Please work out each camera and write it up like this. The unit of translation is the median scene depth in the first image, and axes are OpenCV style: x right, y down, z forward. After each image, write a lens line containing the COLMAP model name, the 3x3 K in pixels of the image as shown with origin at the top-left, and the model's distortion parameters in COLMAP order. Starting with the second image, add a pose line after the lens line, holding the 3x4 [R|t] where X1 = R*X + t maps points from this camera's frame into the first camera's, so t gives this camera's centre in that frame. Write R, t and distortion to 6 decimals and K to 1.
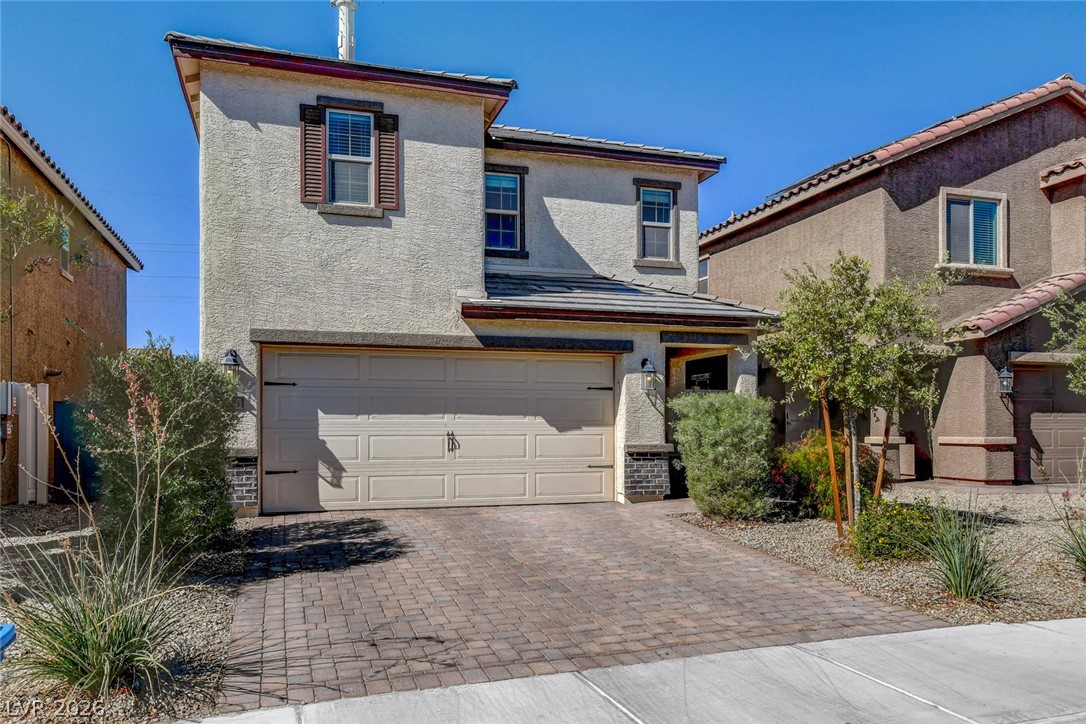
lens RADIAL K [[794.2, 0, 543.0], [0, 794.2, 365.9], [0, 0, 1]] dist [-0.001920, -0.000597]
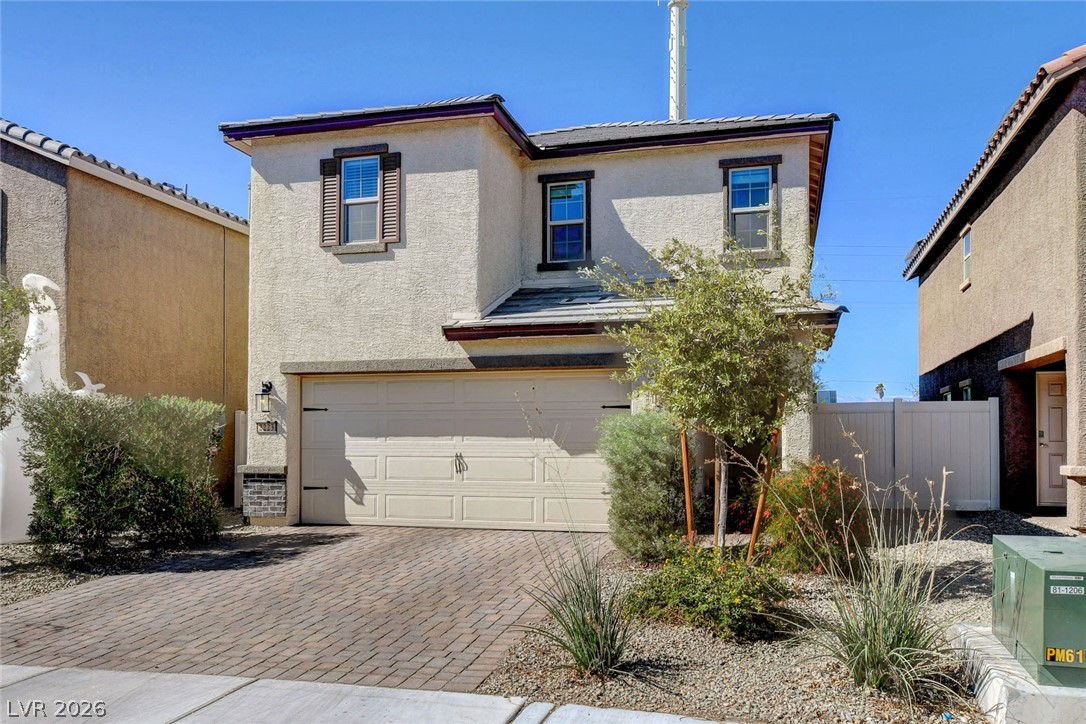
lens RADIAL K [[861.4, 0, 545.3], [0, 861.4, 361.2], [0, 0, 1]] dist [0.005971, 0.010825]
pose [[0.837263, -0.048627, -0.544634, 0.595272], [0.037902, 0.998803, -0.030911, 0.004177], [0.545486, 0.005238, 0.838104, 0.148856]]
